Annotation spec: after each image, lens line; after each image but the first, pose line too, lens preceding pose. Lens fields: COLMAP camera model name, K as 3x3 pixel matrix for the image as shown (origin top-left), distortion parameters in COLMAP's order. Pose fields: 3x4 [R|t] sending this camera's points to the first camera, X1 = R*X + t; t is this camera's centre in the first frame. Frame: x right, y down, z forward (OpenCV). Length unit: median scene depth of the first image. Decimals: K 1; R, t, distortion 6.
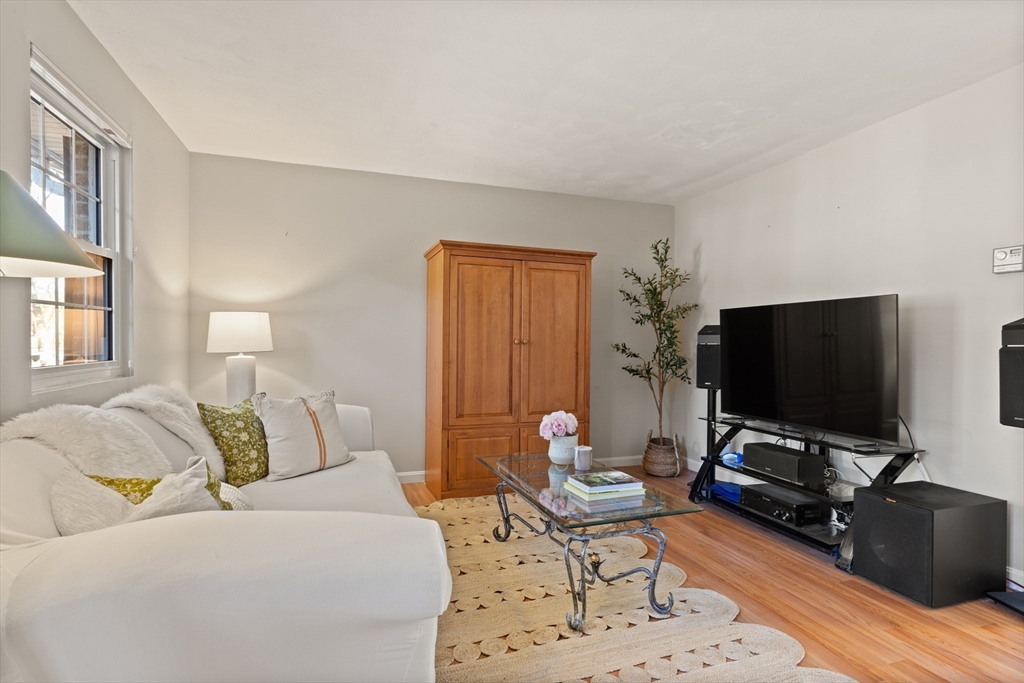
lens RADIAL K [[516.9, 0, 518.8], [0, 516.9, 345.7], [0, 0, 1]] dist [0.003043, 0.000524]
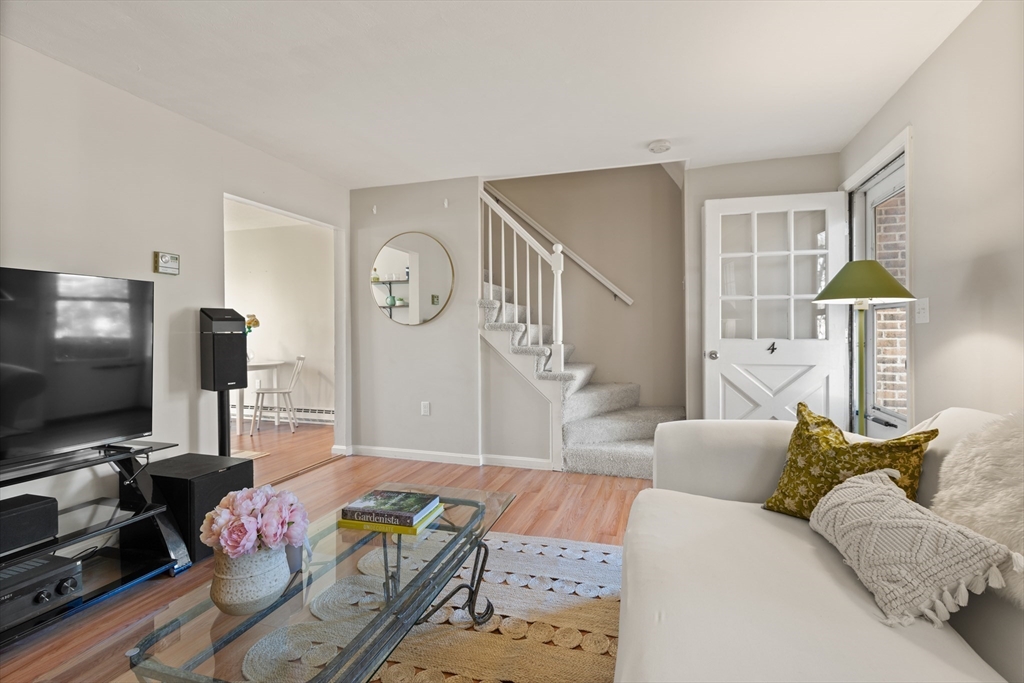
lens RADIAL K [[489.2, 0, 512.3], [0, 489.2, 331.9], [0, 0, 1]] dist [0.000090, -0.000024]
pose [[-0.811191, -0.003625, 0.584770, -0.264587], [0.003529, 0.999932, 0.011094, -0.007979], [-0.584770, 0.011063, -0.811123, 0.942940]]
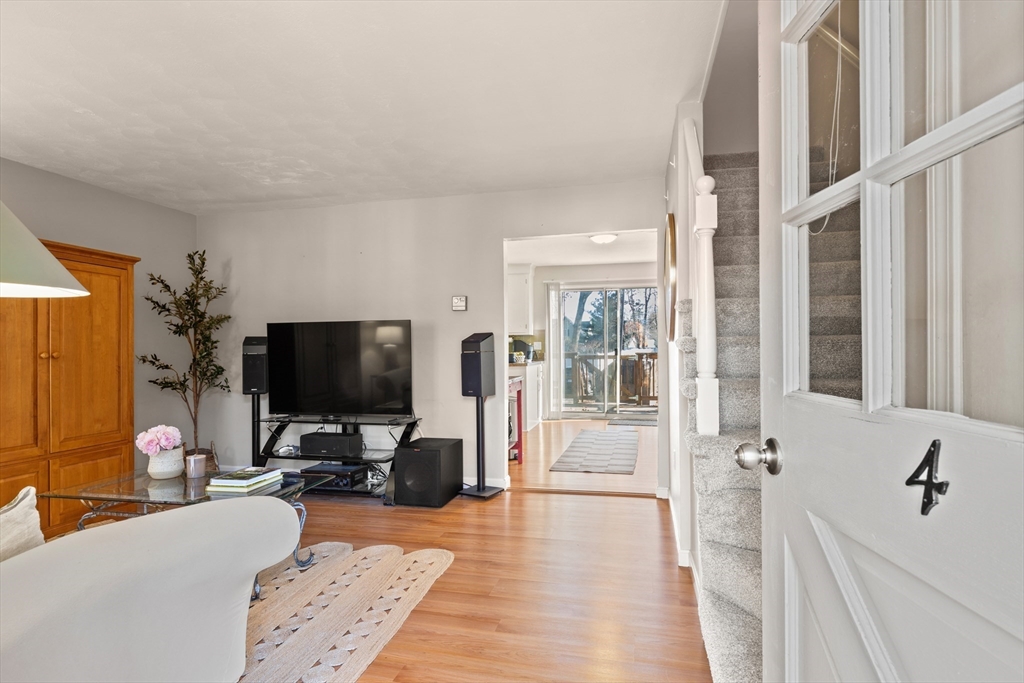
lens RADIAL K [[535.8, 0, 515.9], [0, 535.8, 346.8], [0, 0, 1]] dist [0.000722, -0.000306]
pose [[0.533404, -0.008409, 0.845819, -0.325127], [0.016983, 0.999855, -0.000769, -0.008390], [-0.845690, 0.014775, 0.533469, -0.089802]]
